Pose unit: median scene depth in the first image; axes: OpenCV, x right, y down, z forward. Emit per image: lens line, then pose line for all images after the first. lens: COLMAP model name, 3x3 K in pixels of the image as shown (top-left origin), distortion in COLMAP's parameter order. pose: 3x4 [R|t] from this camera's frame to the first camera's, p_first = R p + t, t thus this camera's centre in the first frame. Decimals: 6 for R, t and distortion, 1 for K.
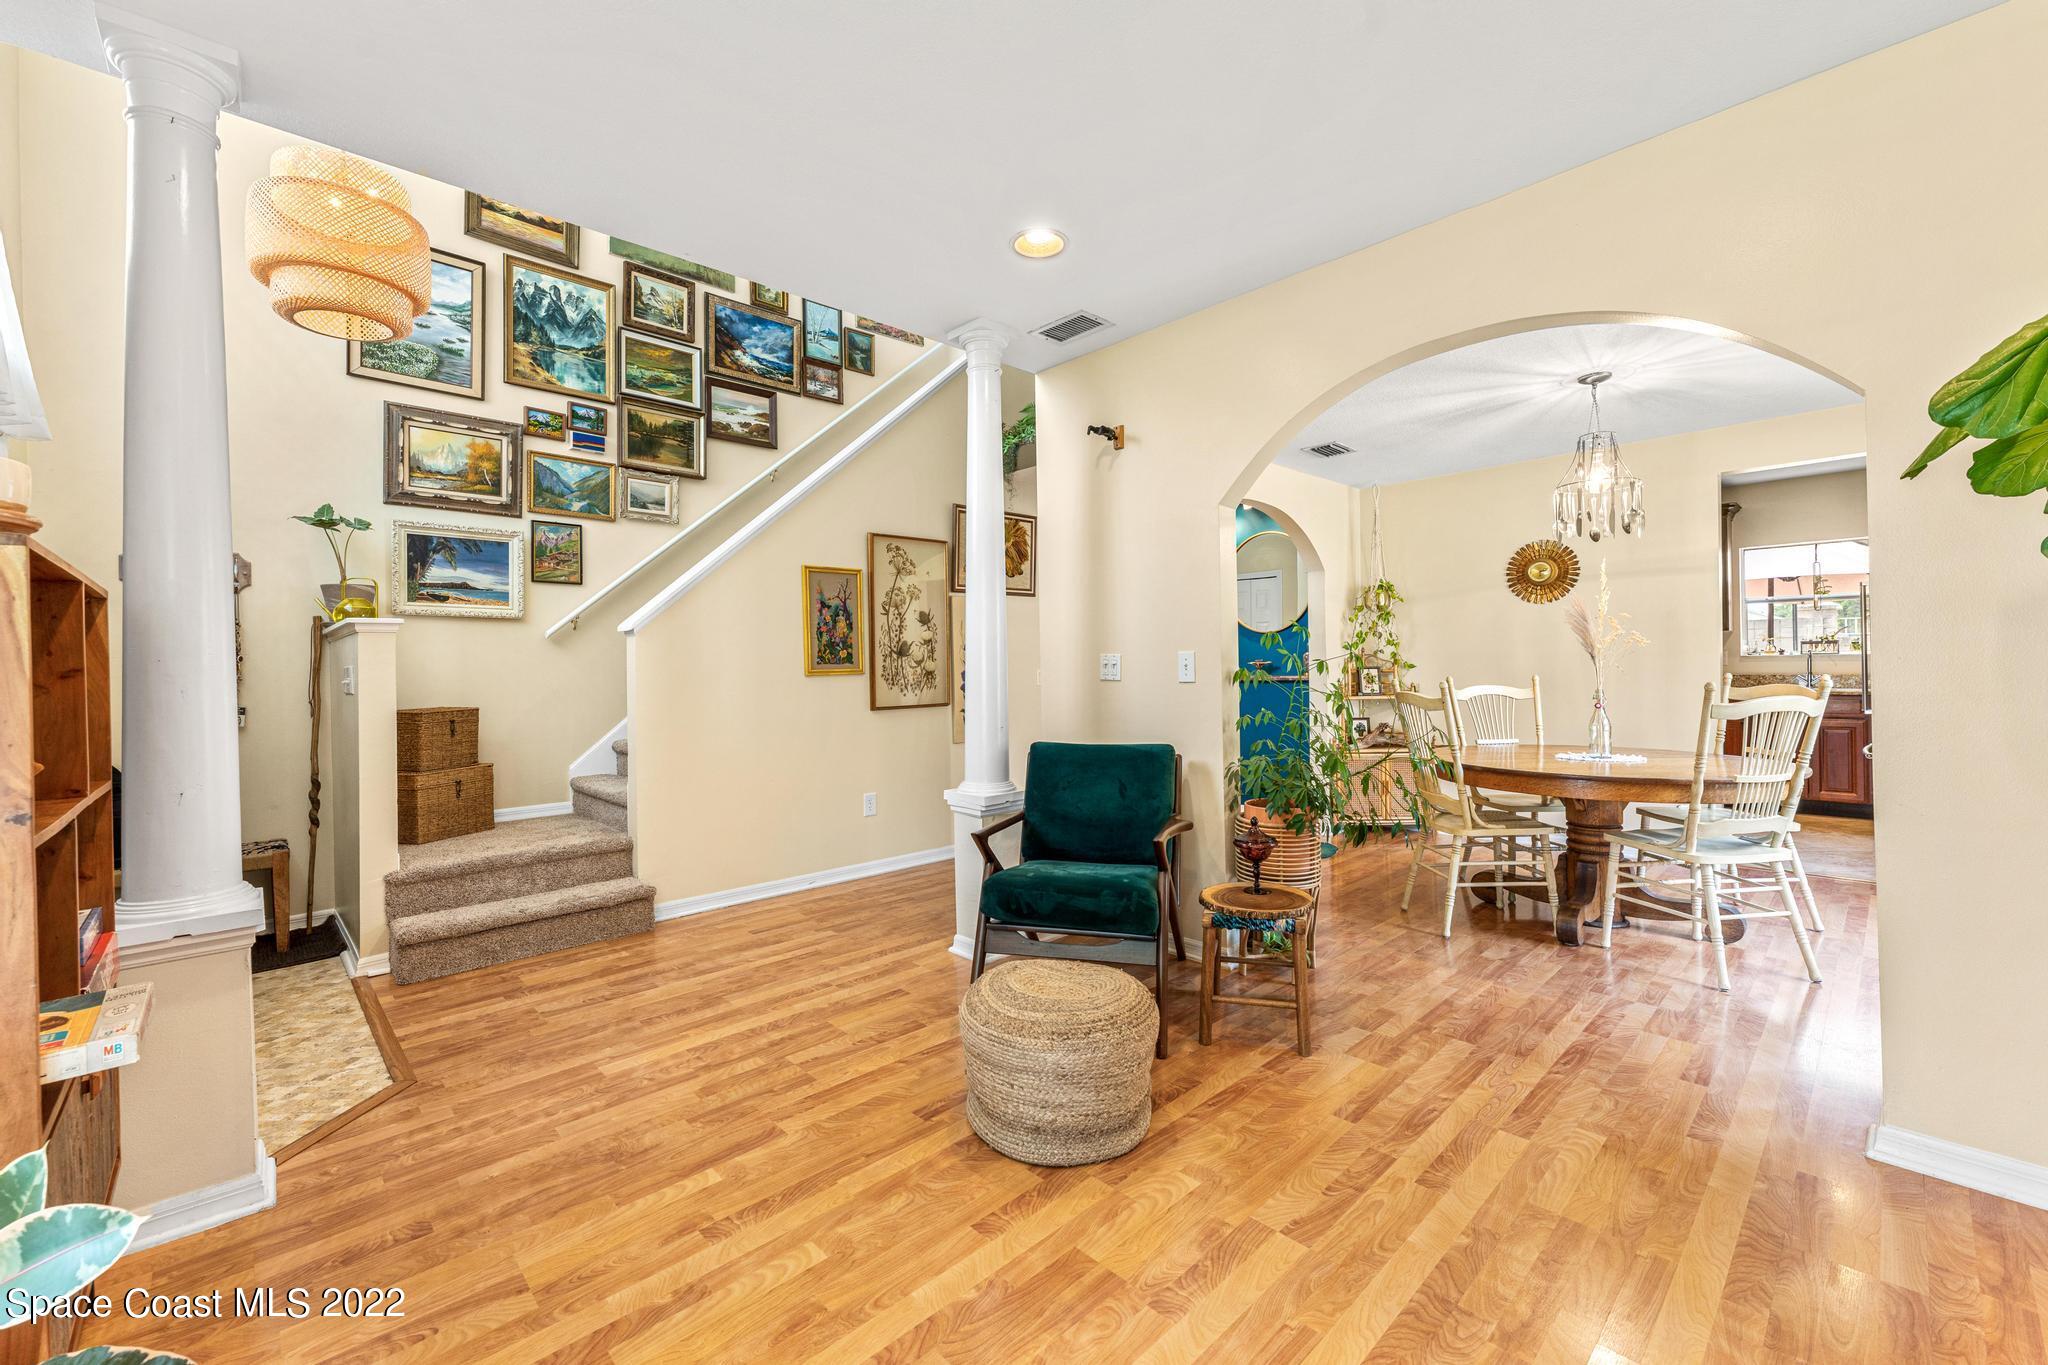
lens RADIAL K [[819.8, 0, 1025.9], [0, 819.8, 669.1], [0, 0, 1]] dist [0.002793, -0.000630]
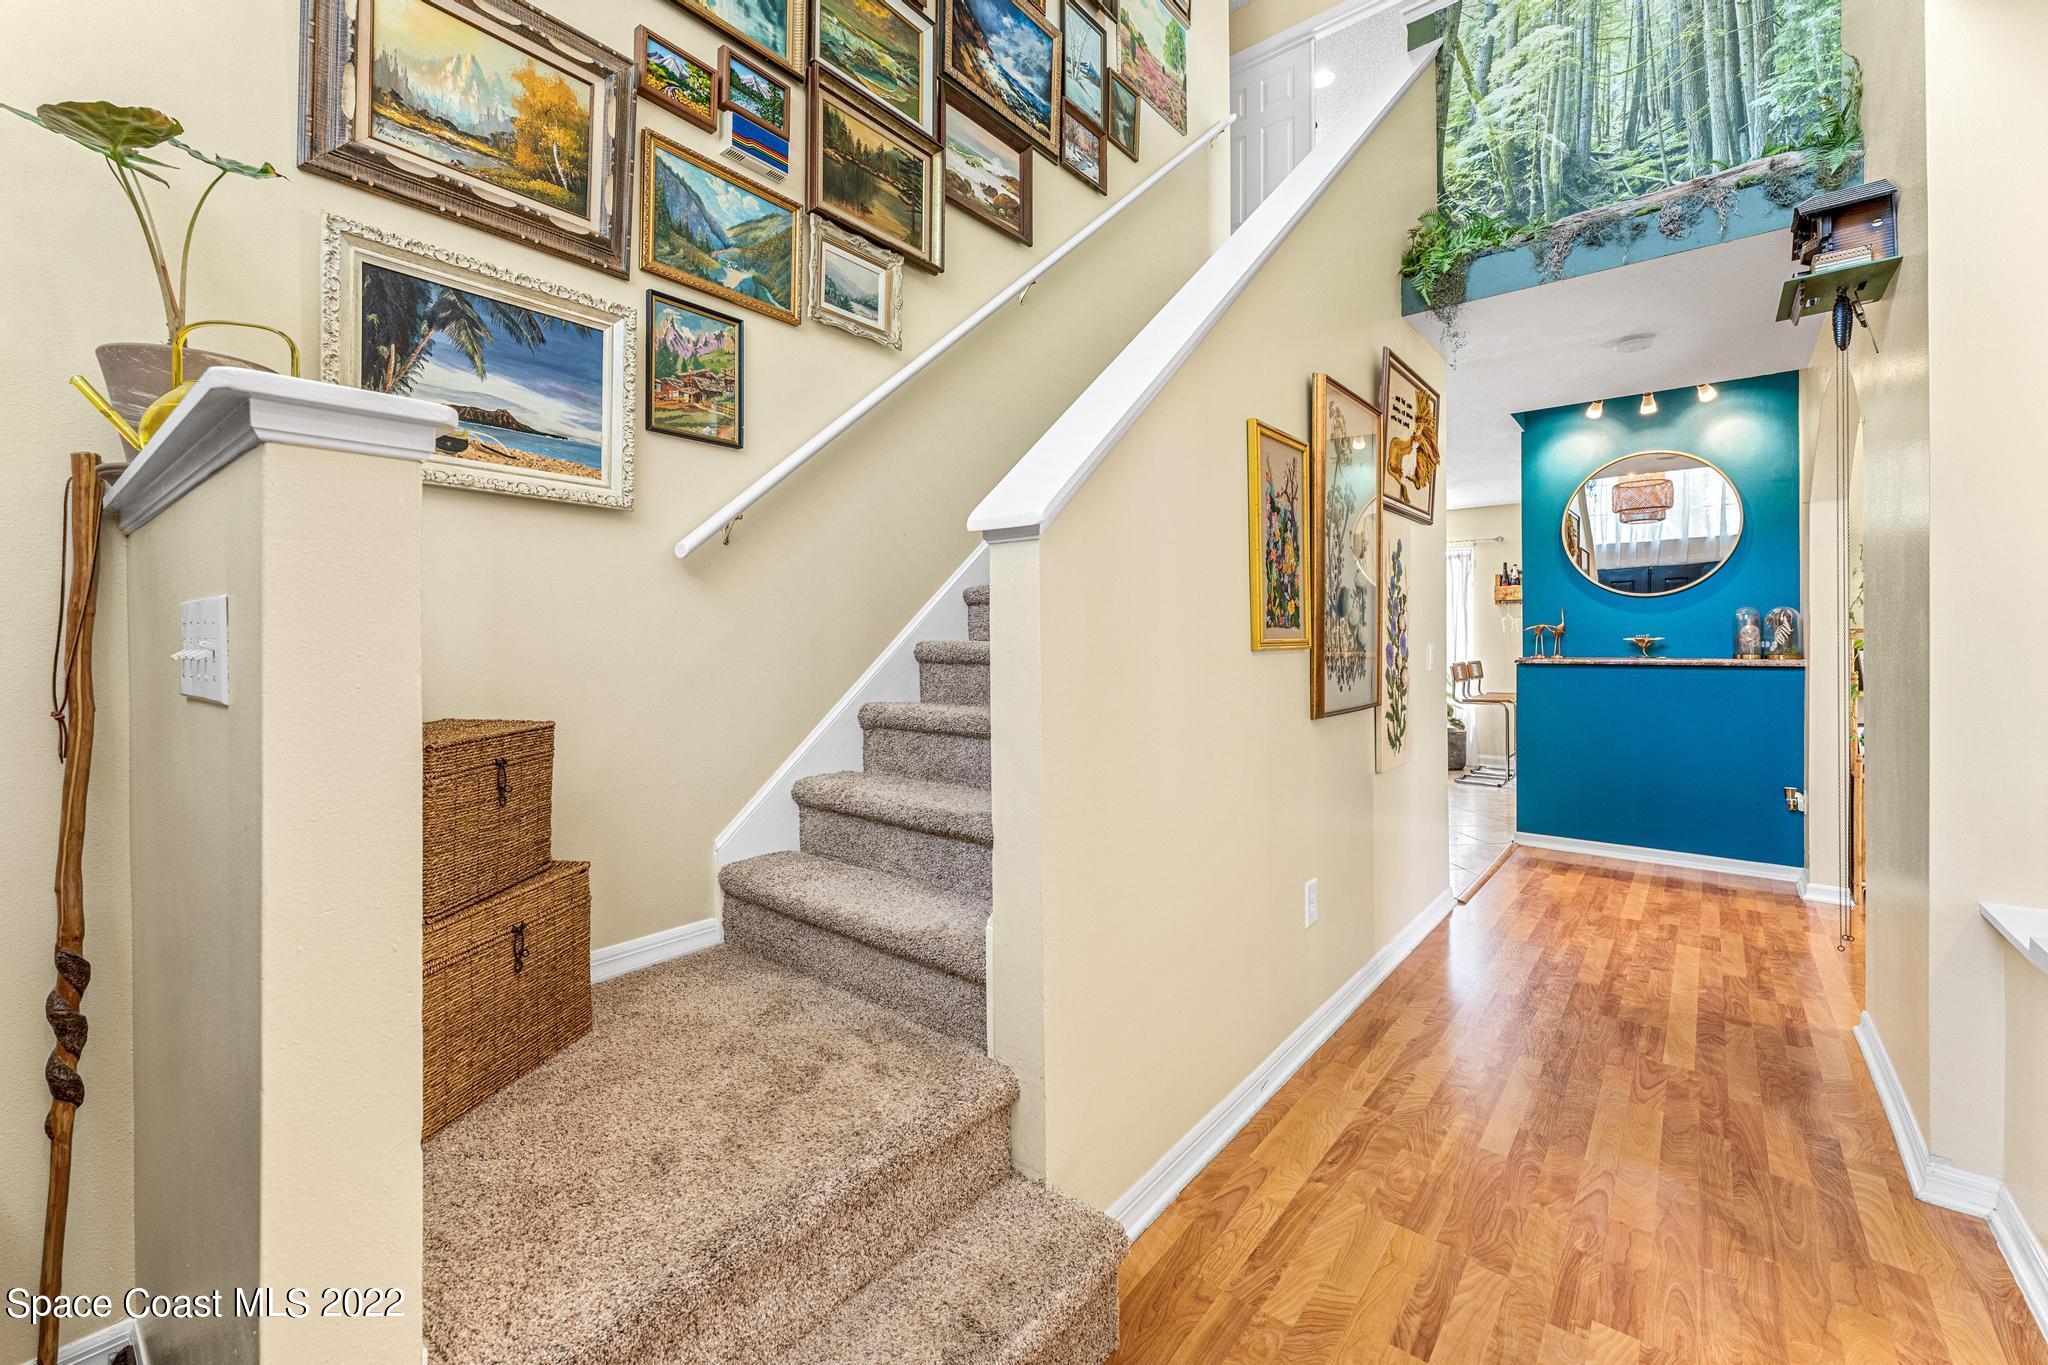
lens RADIAL K [[819.8, 0, 1027.3], [0, 819.8, 646.3], [0, 0, 1]] dist [0.002793, -0.000630]
pose [[0.992359, 0.014135, 0.122568, -0.441050], [-0.014450, 0.999894, 0.001674, 0.006210], [-0.122532, -0.003432, 0.992459, 0.523789]]
